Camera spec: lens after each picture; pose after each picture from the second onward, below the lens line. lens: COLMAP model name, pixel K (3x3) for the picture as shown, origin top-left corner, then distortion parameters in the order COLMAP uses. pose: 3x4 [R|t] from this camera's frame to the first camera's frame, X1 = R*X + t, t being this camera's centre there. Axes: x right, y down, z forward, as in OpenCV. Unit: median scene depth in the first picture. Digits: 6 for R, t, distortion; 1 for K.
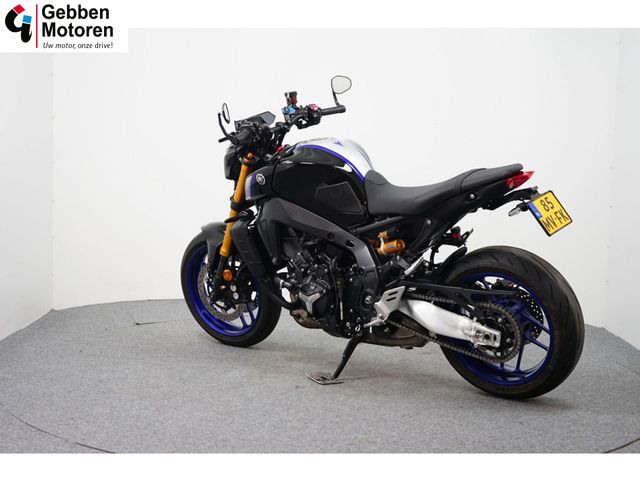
lens RADIAL K [[972.1, 0, 320.0], [0, 972.1, 240.0], [0, 0, 1]] dist [-0.020919, -0.014024]
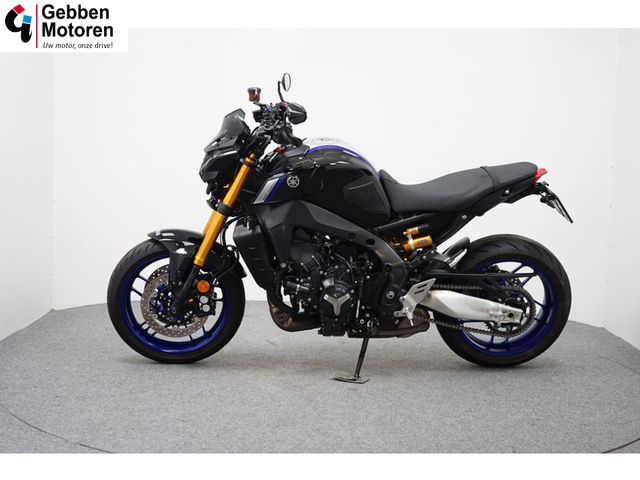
lens RADIAL K [[972.1, 0, 320.0], [0, 972.1, 240.0], [0, 0, 1]] dist [-0.020919, -0.014024]
pose [[0.747907, -0.070218, 0.660079, -0.685514], [0.054495, 0.997528, 0.044370, -0.046801], [-0.661563, 0.002786, 0.749884, 0.274976]]
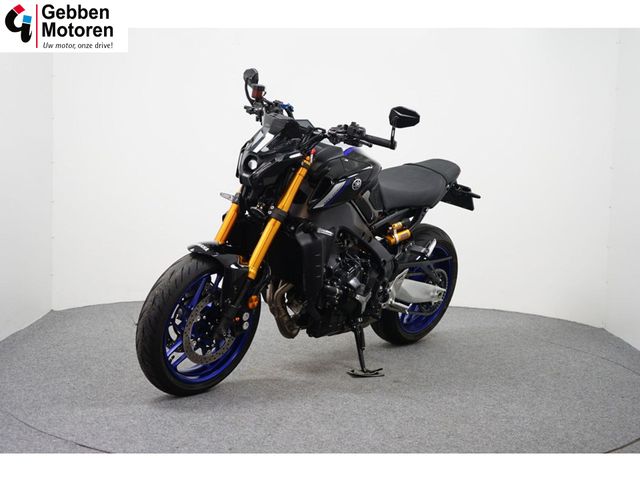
lens RADIAL K [[972.1, 0, 320.0], [0, 972.1, 240.0], [0, 0, 1]] dist [-0.020919, -0.014024]
pose [[0.047679, -0.112231, 0.992538, -1.029884], [0.076570, 0.991155, 0.108396, -0.115280], [-0.995924, 0.070830, 0.055850, 1.005129]]
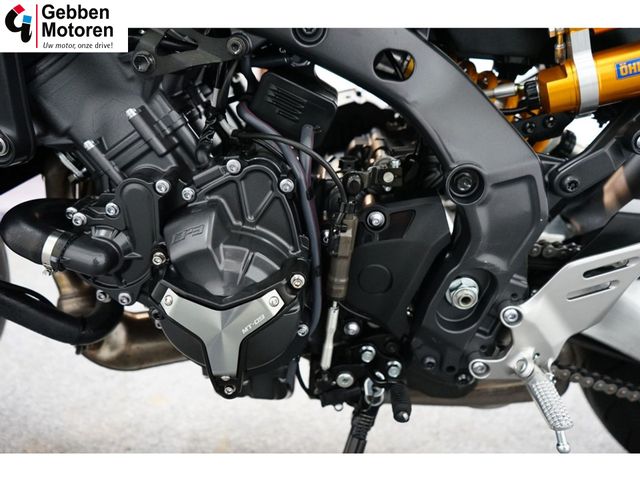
lens RADIAL K [[521.4, 0, 303.0], [0, 521.4, 237.8], [0, 0, 1]] dist [-0.008380, -0.004385]
pose [[0.821517, -0.092589, 0.562617, -0.060837], [0.012446, 0.989405, 0.144650, 0.026605], [-0.570049, -0.111830, 0.813965, 0.915775]]
